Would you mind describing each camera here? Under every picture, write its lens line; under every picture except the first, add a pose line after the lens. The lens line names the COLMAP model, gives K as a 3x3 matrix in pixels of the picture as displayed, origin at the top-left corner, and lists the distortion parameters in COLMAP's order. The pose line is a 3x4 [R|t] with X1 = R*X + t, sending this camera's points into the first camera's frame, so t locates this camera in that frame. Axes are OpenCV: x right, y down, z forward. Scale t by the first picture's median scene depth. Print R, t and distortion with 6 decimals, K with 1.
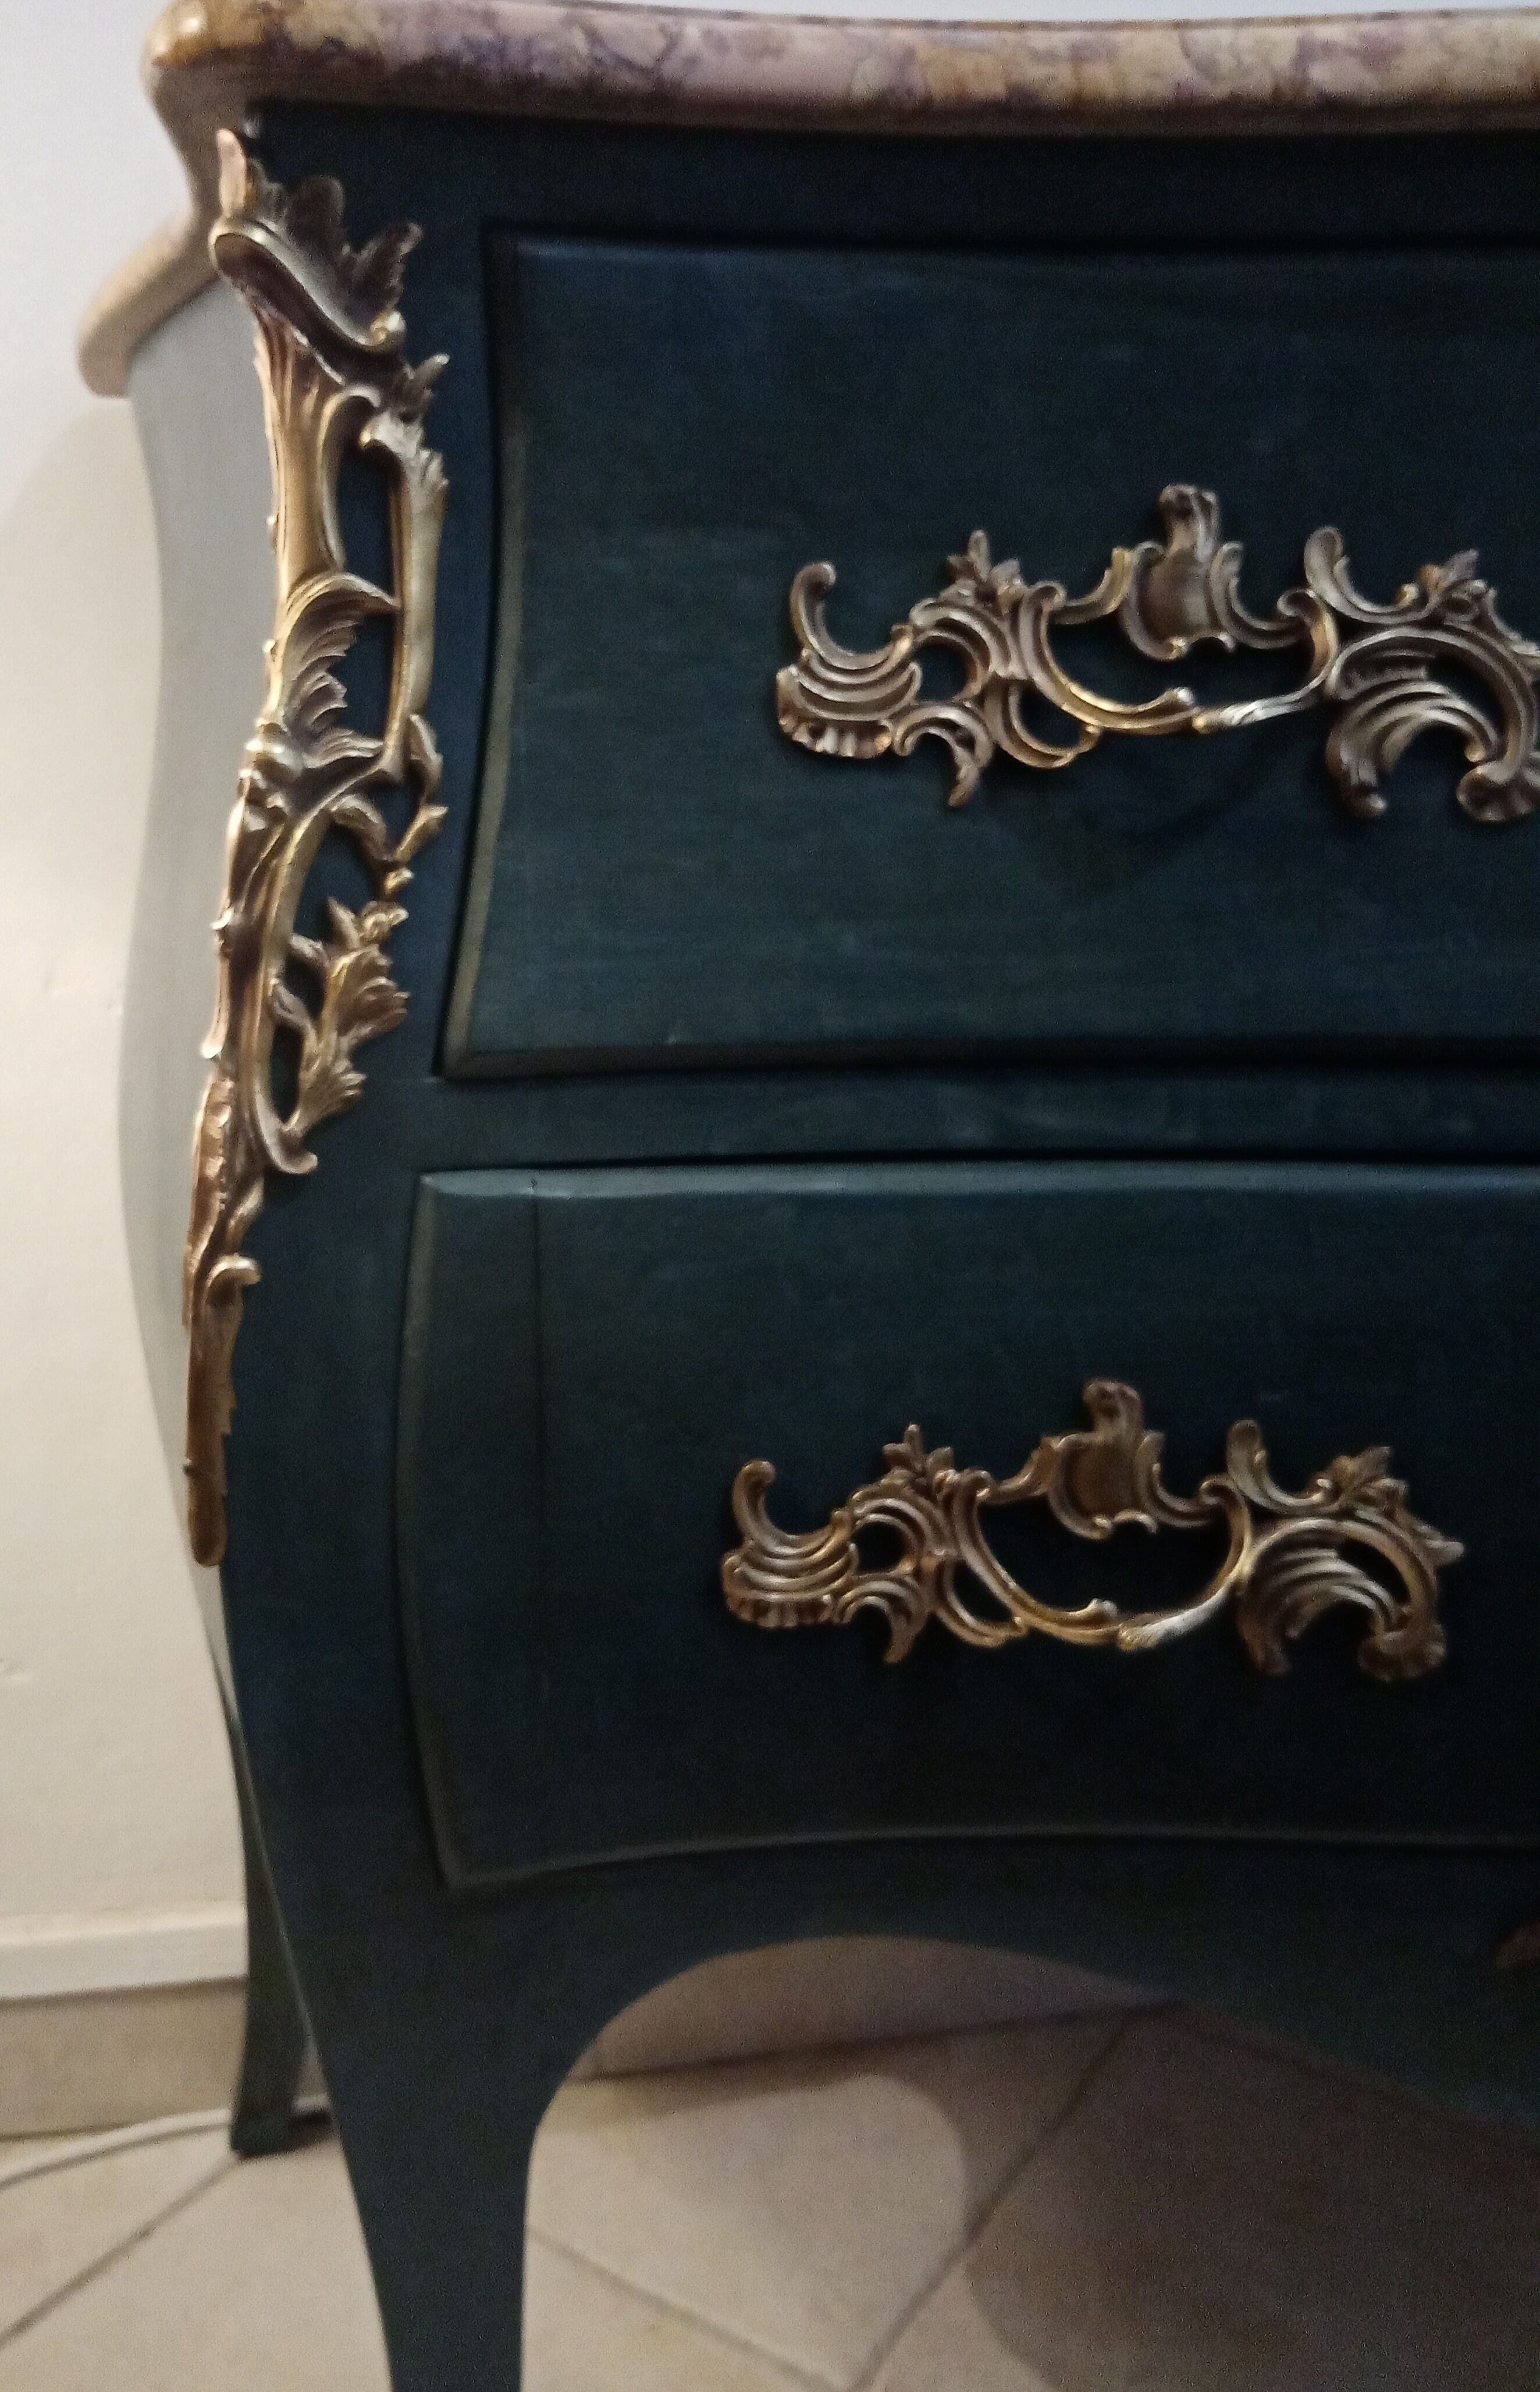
lens RADIAL K [[1930.0, 0, 606.9], [0, 1930.0, 1184.2], [0, 0, 1]] dist [0.062989, -0.154493]
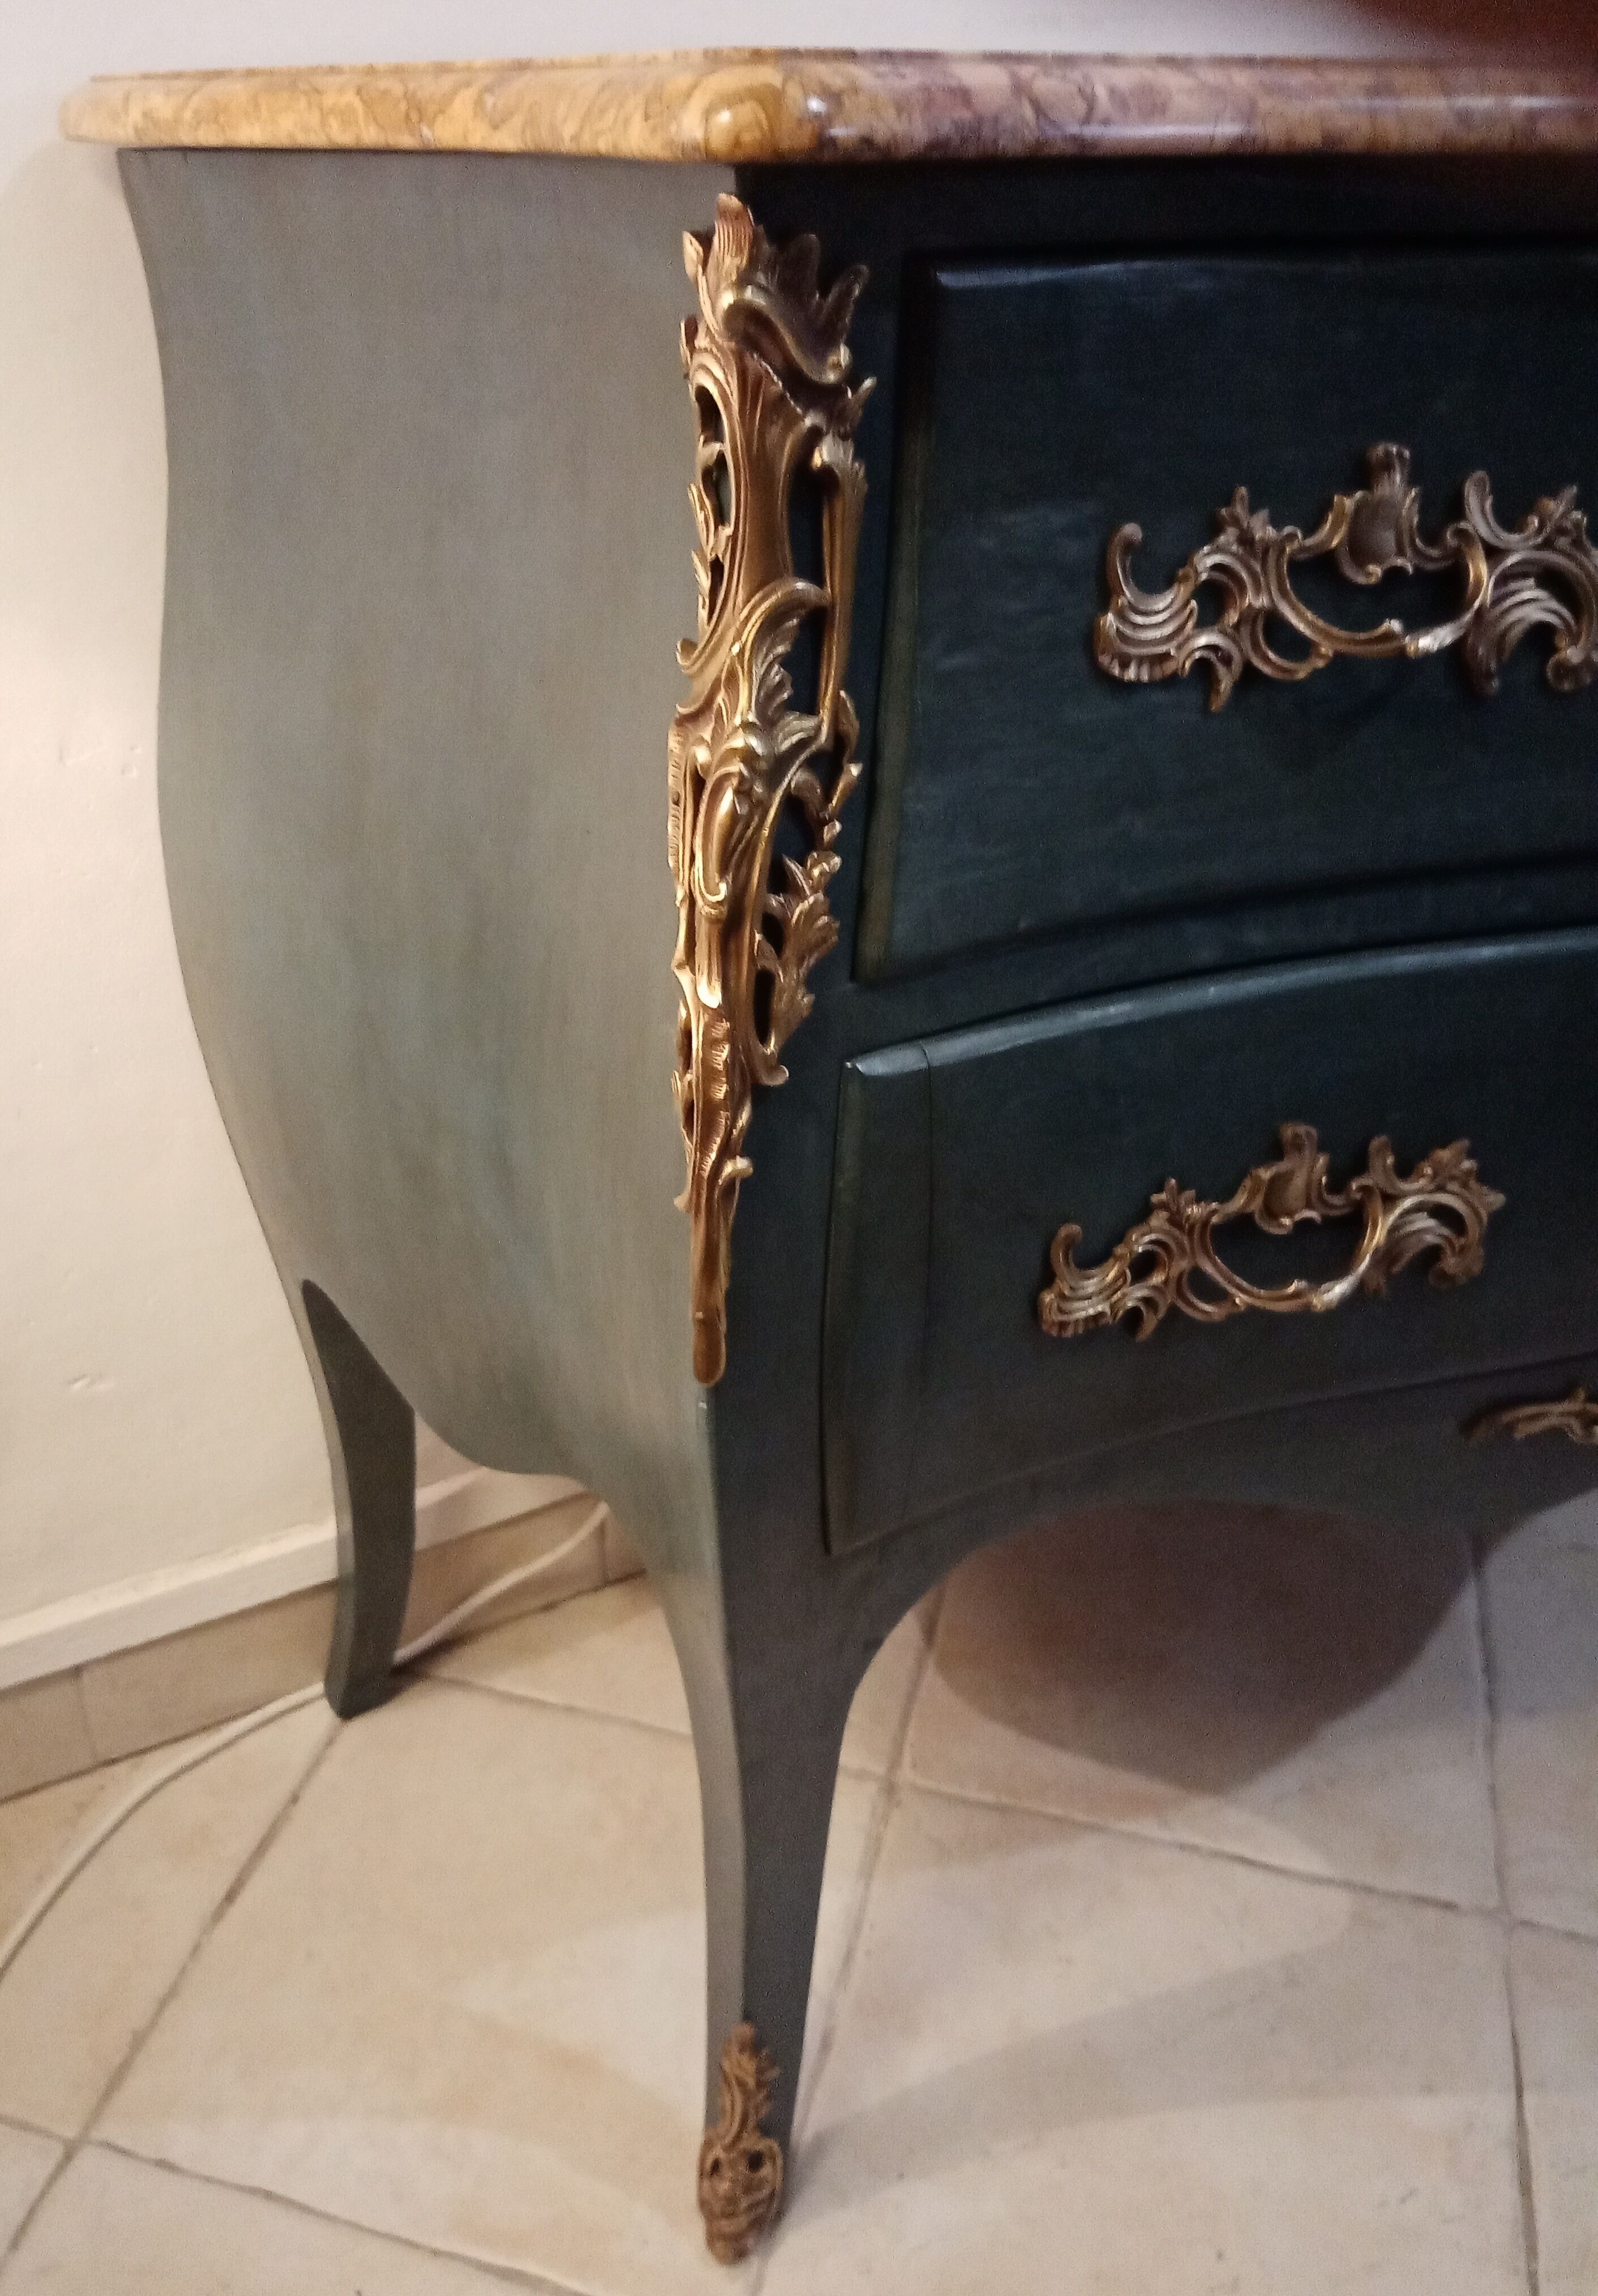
lens RADIAL K [[1869.7, 0, 688.9], [0, 1869.7, 1137.5], [0, 0, 1]] dist [0.045829, -0.114466]
pose [[0.946999, -0.156014, 0.280807, -0.534784], [0.075912, 0.958072, 0.276289, -0.296599], [-0.312138, -0.240329, 0.919136, -0.079176]]
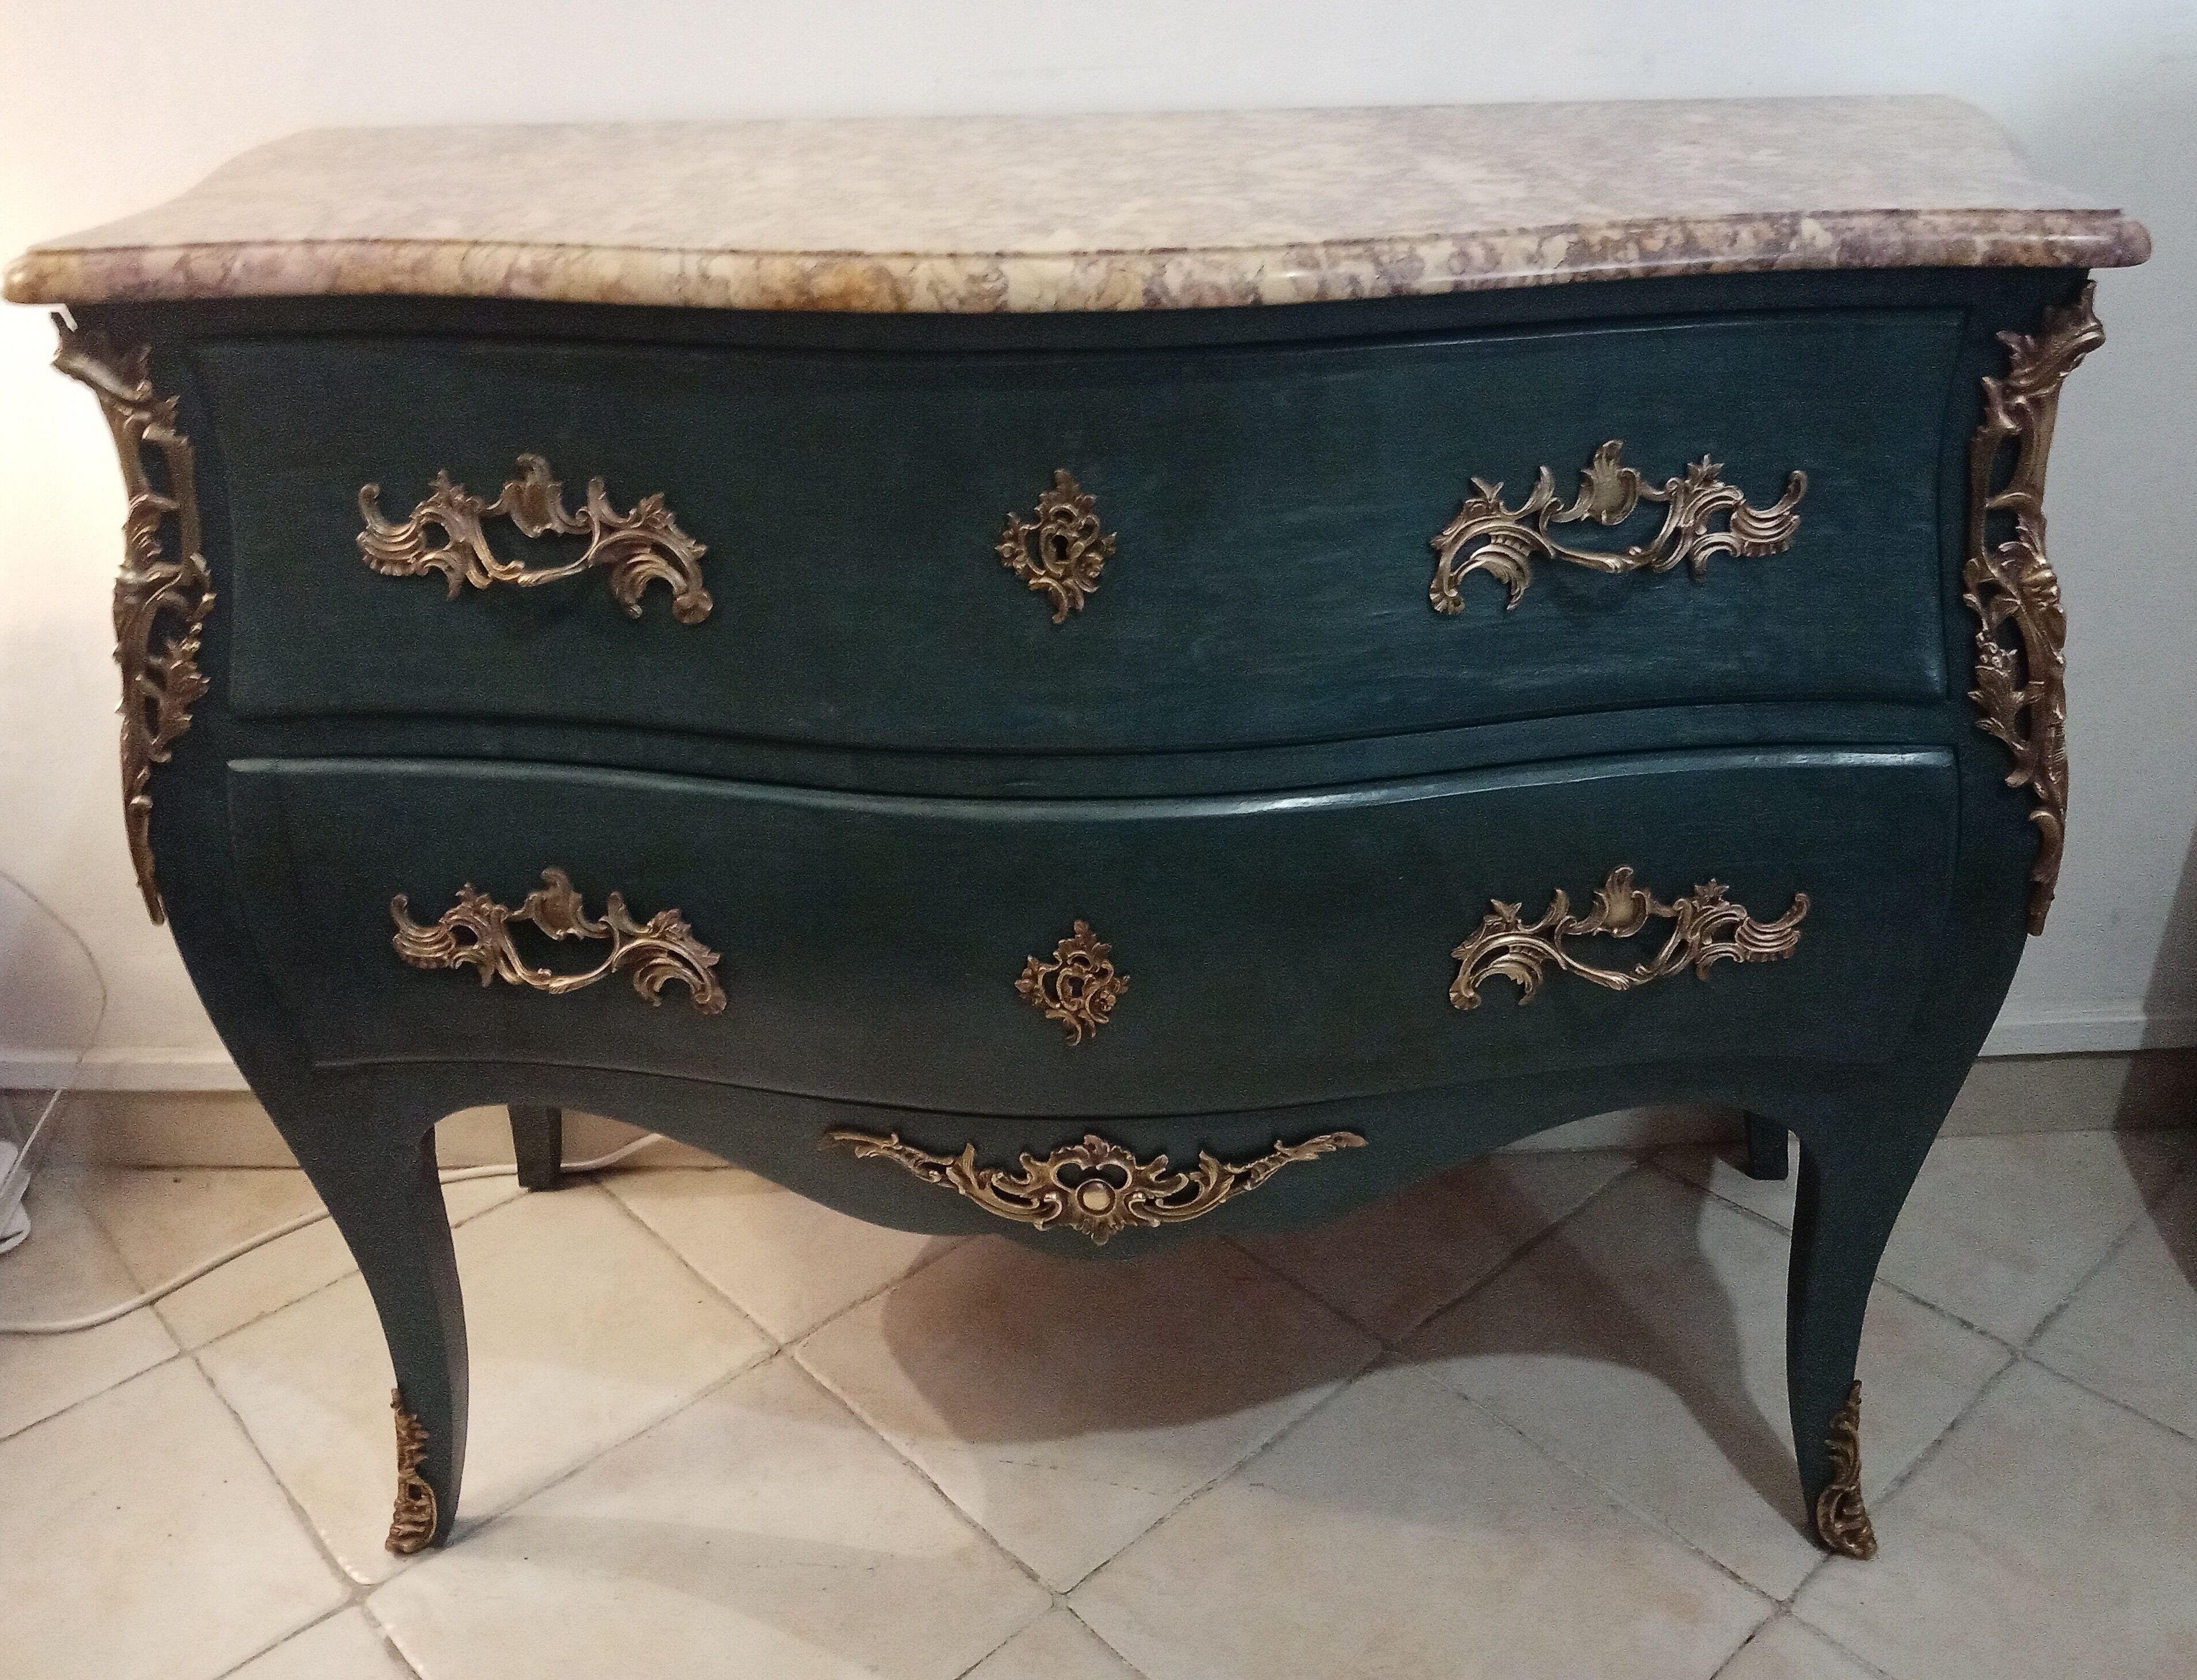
lens RADIAL K [[1881.9, 0, 1174.0], [0, 1881.9, 820.9], [0, 0, 1]] dist [0.086377, -0.197608]
pose [[0.982537, 0.069818, -0.172470, 1.317464], [-0.026294, 0.969729, 0.242764, -0.482766], [0.184198, -0.233990, 0.954631, -0.852552]]
